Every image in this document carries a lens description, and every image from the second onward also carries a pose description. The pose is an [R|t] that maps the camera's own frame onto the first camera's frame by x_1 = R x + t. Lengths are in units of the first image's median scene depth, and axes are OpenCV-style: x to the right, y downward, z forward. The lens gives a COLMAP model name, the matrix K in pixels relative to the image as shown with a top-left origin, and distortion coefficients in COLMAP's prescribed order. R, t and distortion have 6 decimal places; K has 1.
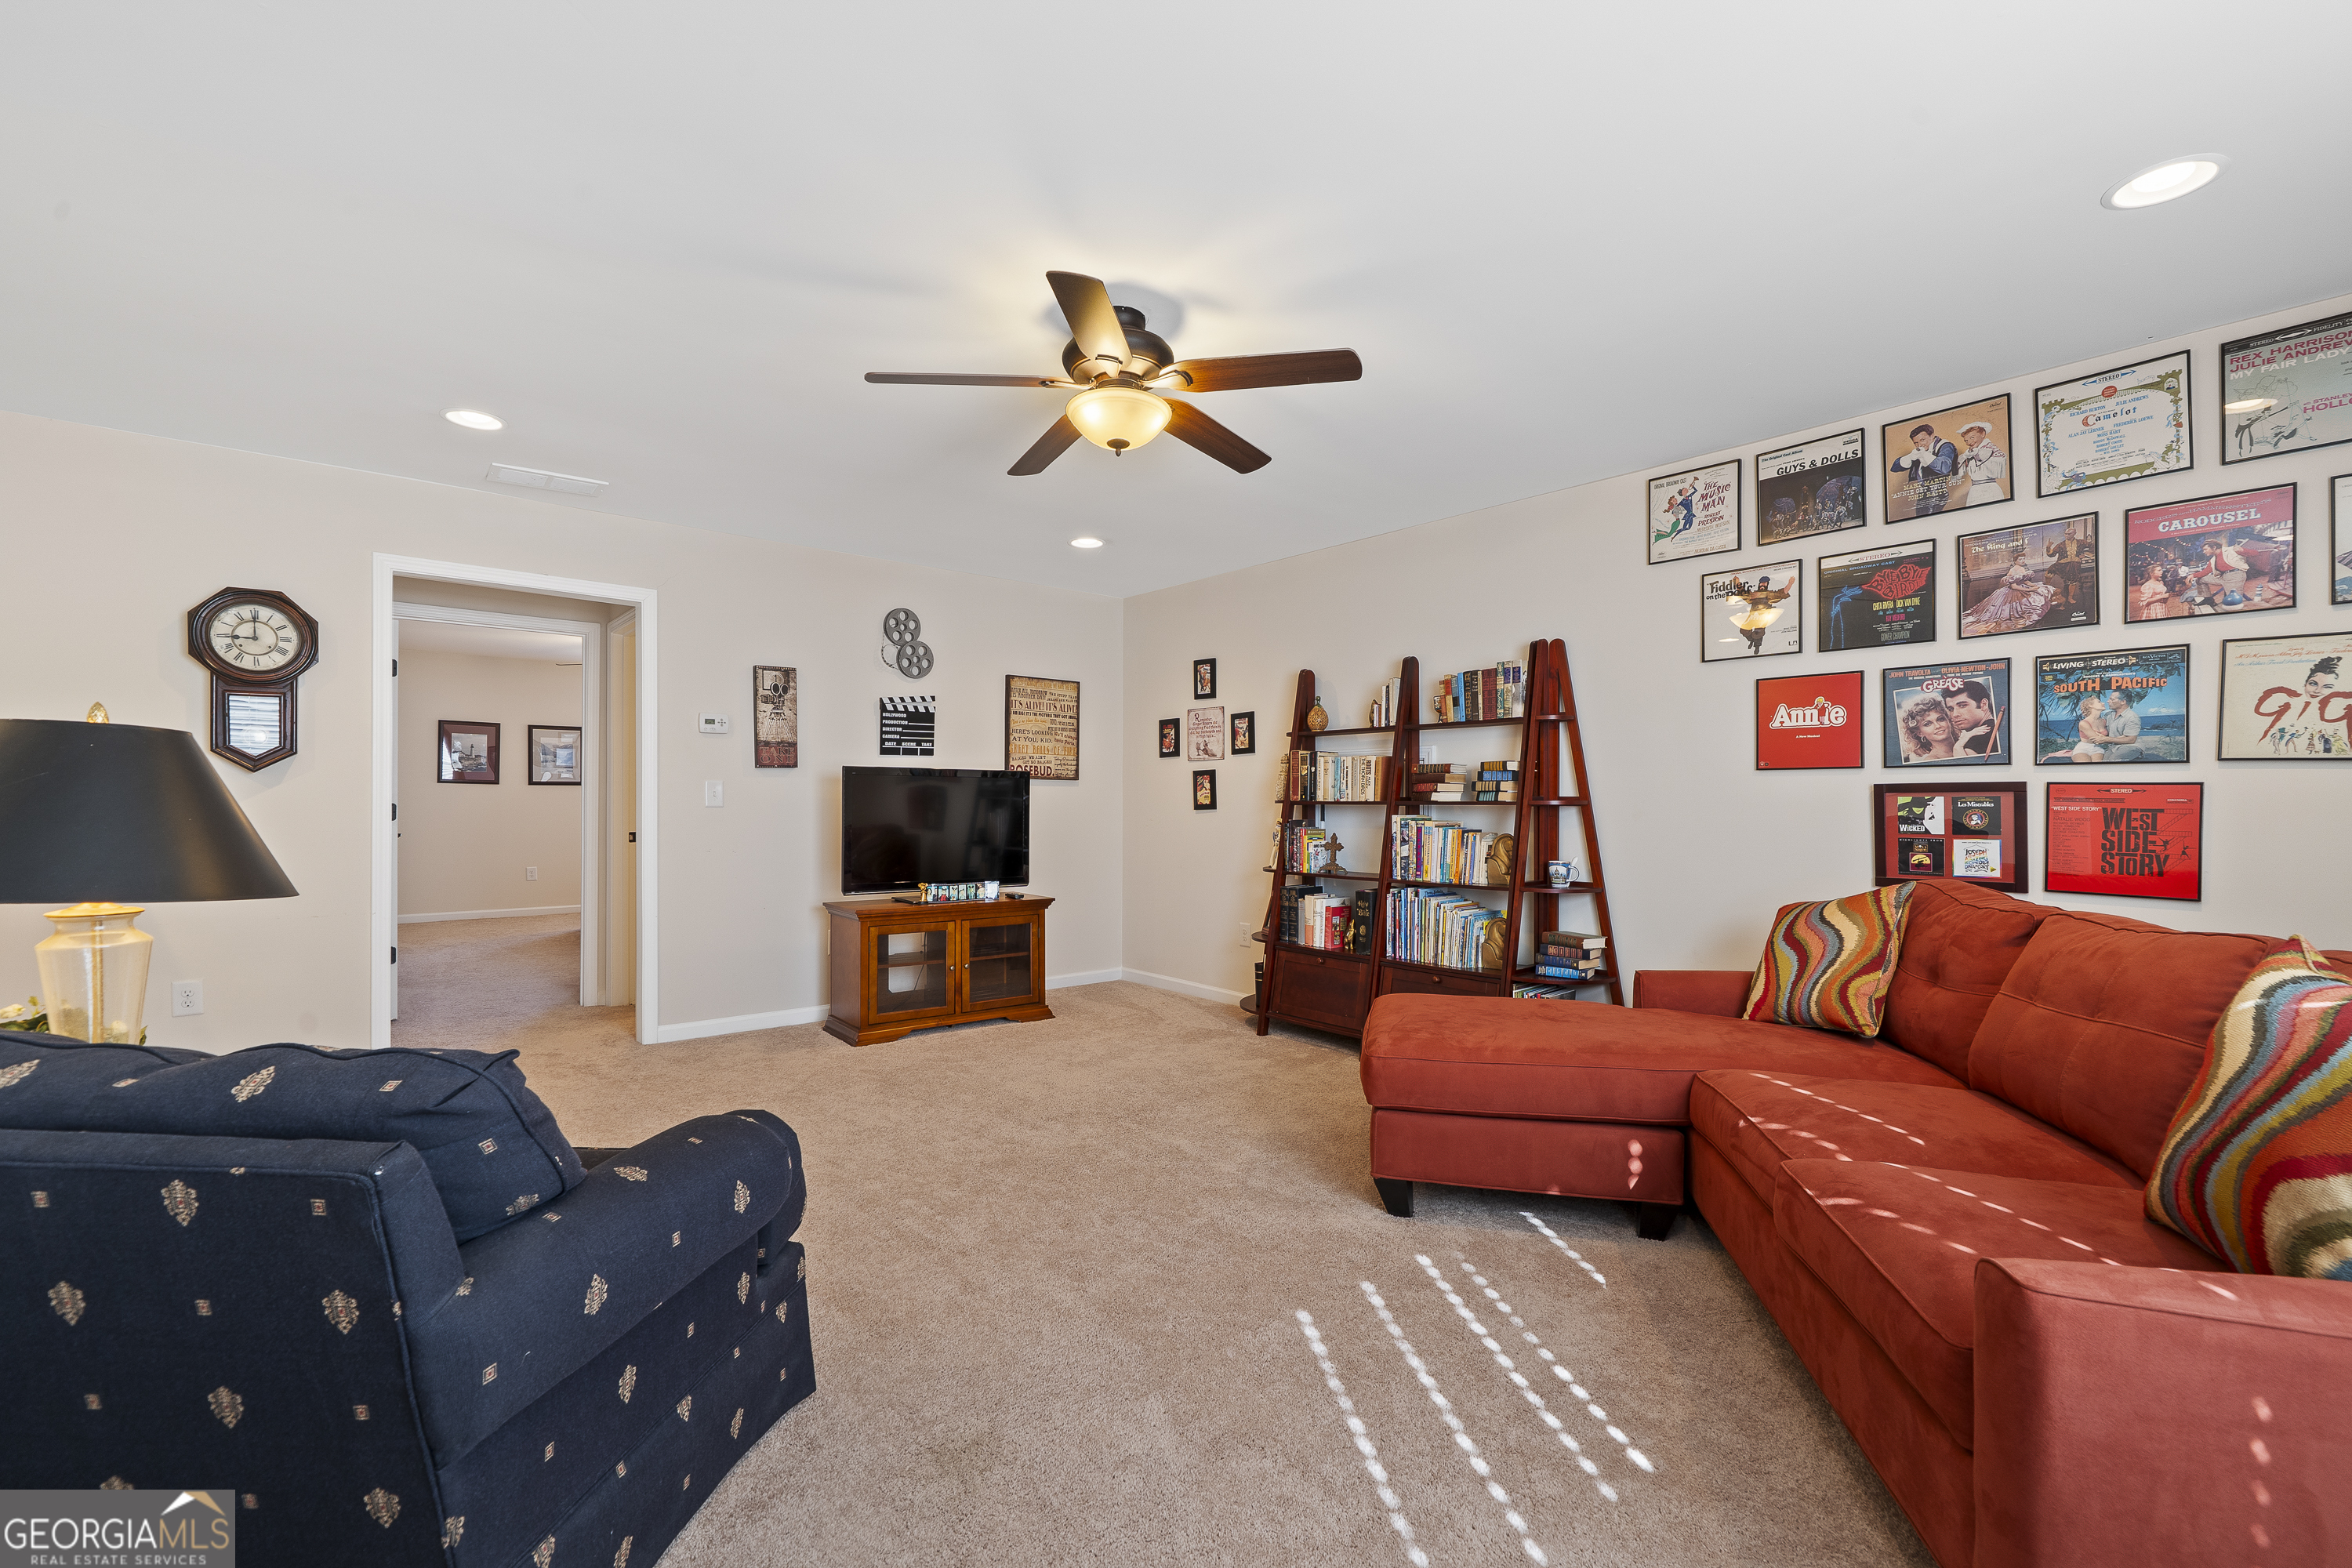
lens RADIAL K [[1006.8, 0, 1169.3], [0, 1006.8, 794.4], [0, 0, 1]] dist [0.001186, 0.000105]
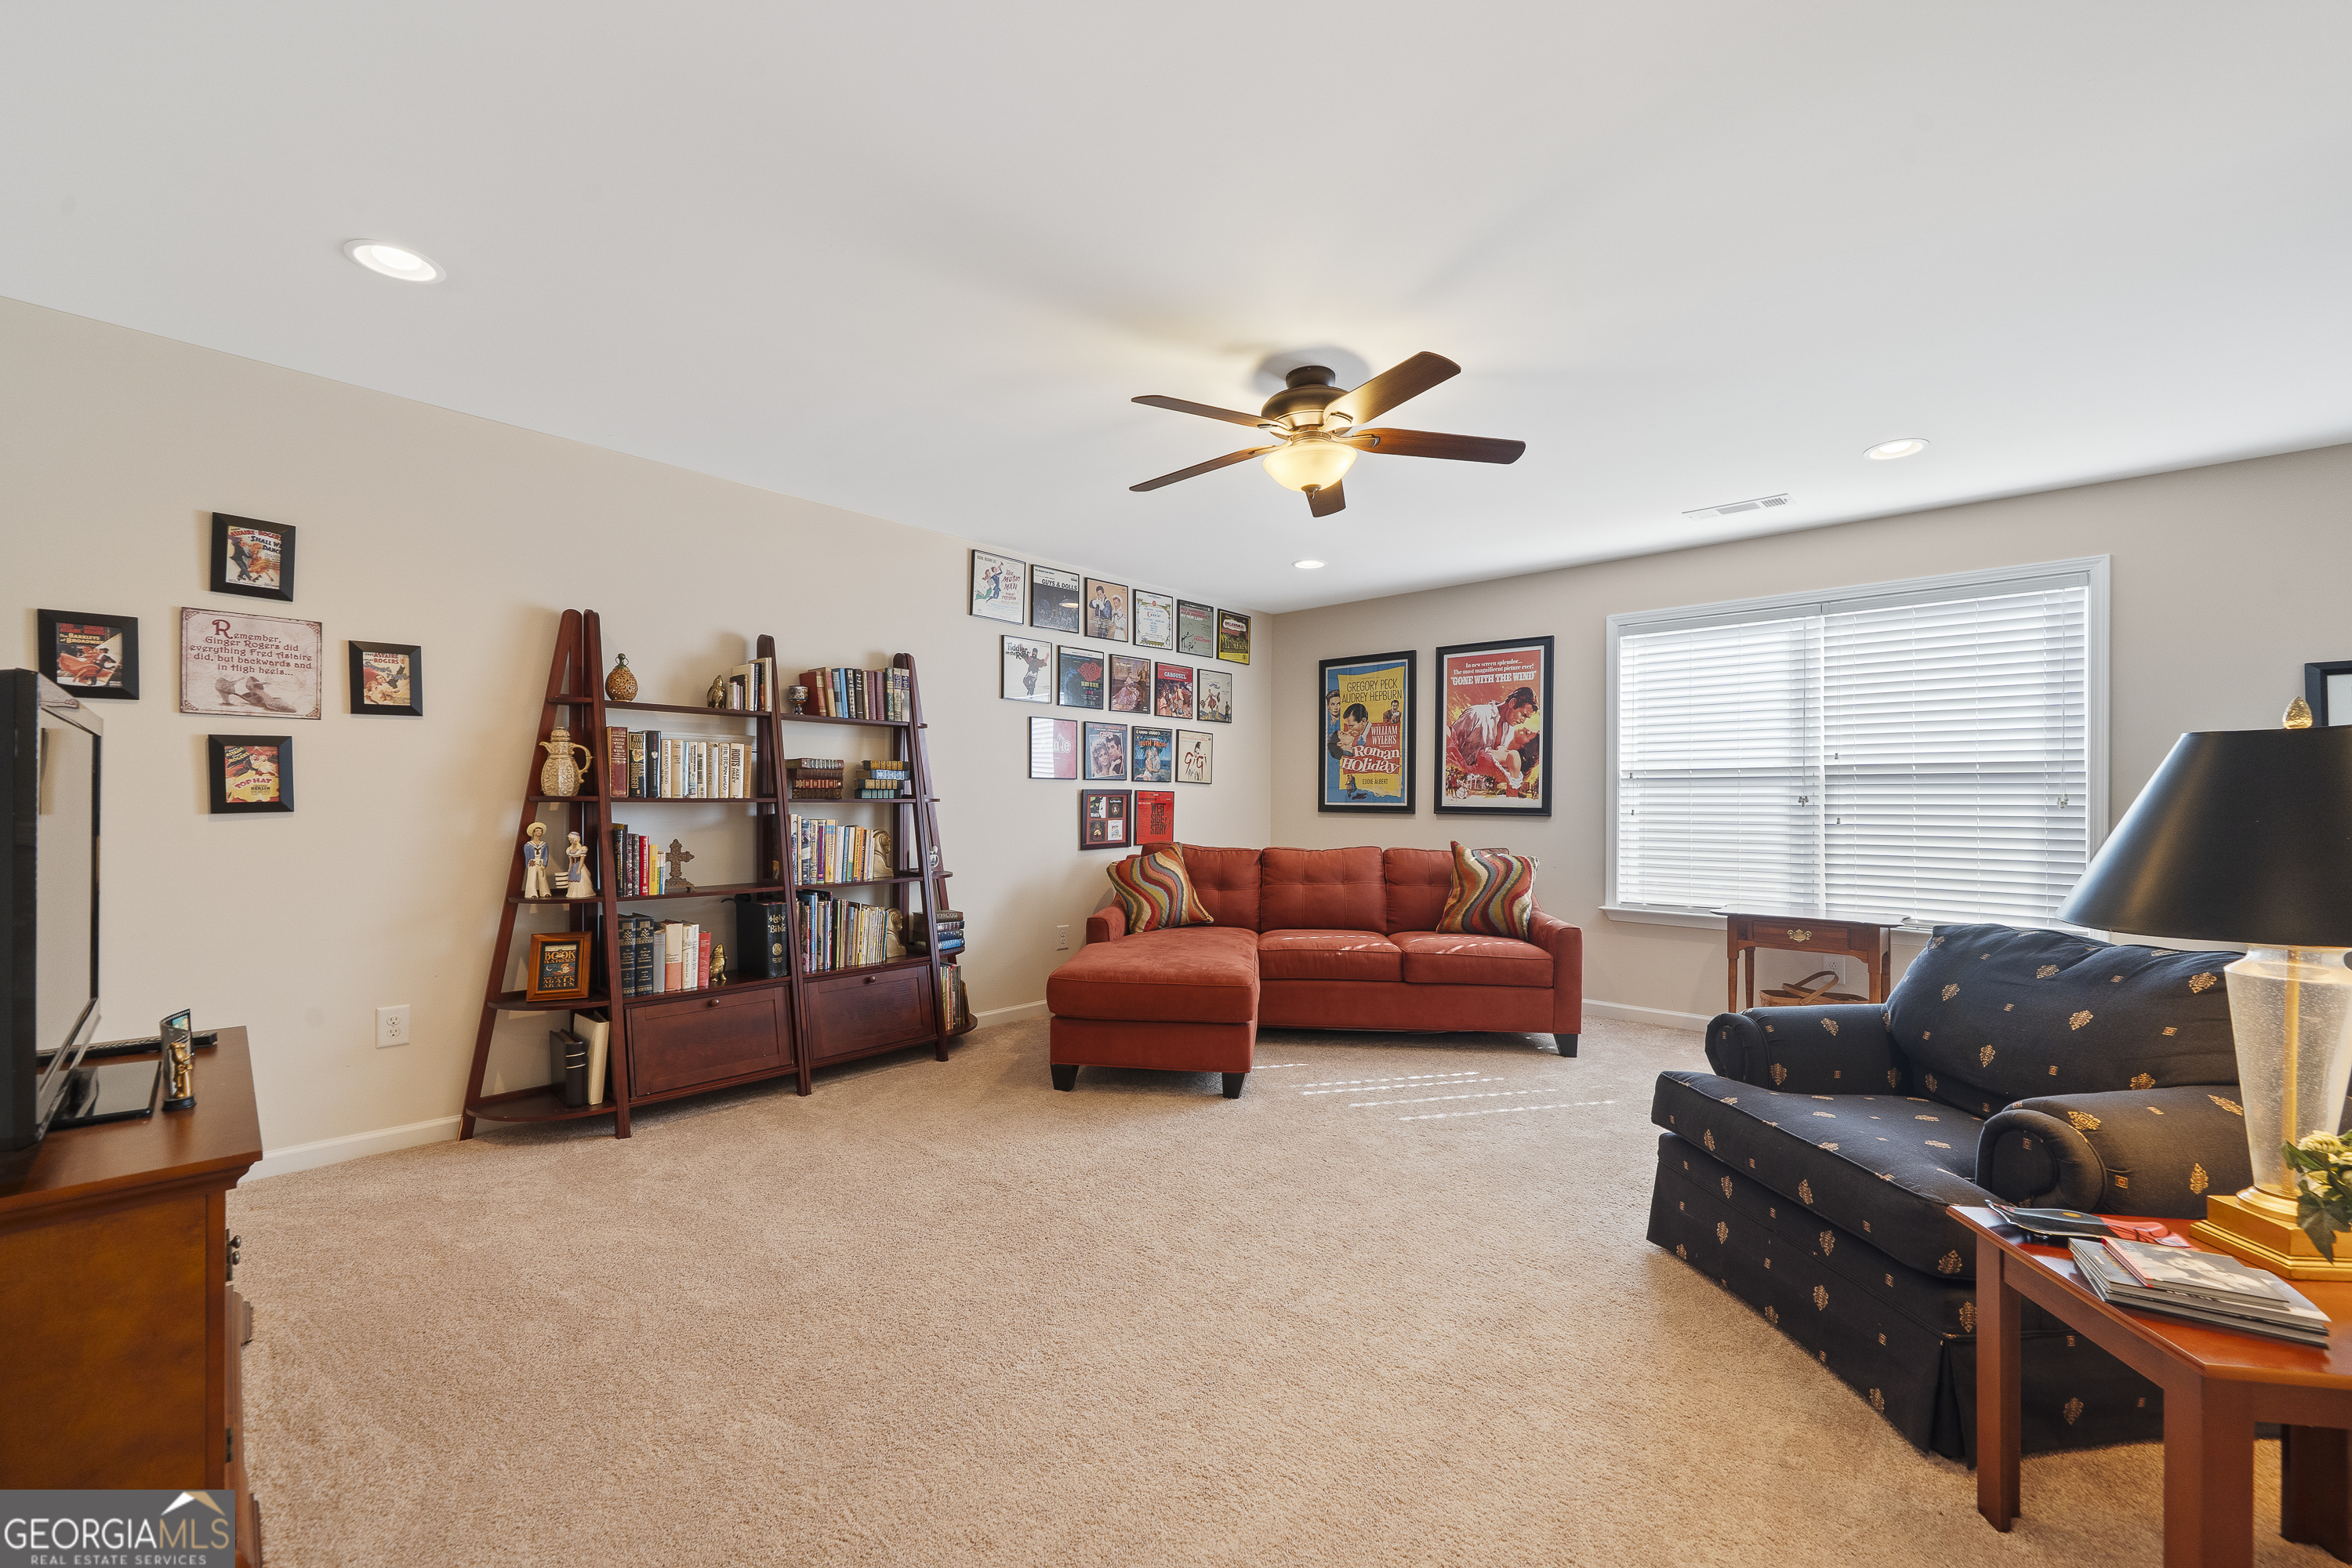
lens RADIAL K [[980.4, 0, 1165.0], [0, 980.4, 793.2], [0, 0, 1]] dist [0.000975, 0.000019]
pose [[-0.135246, 0.003448, 0.990806, -0.963695], [-0.013657, 0.999892, -0.005344, 0.003162], [-0.990718, -0.014254, -0.135184, 1.115692]]
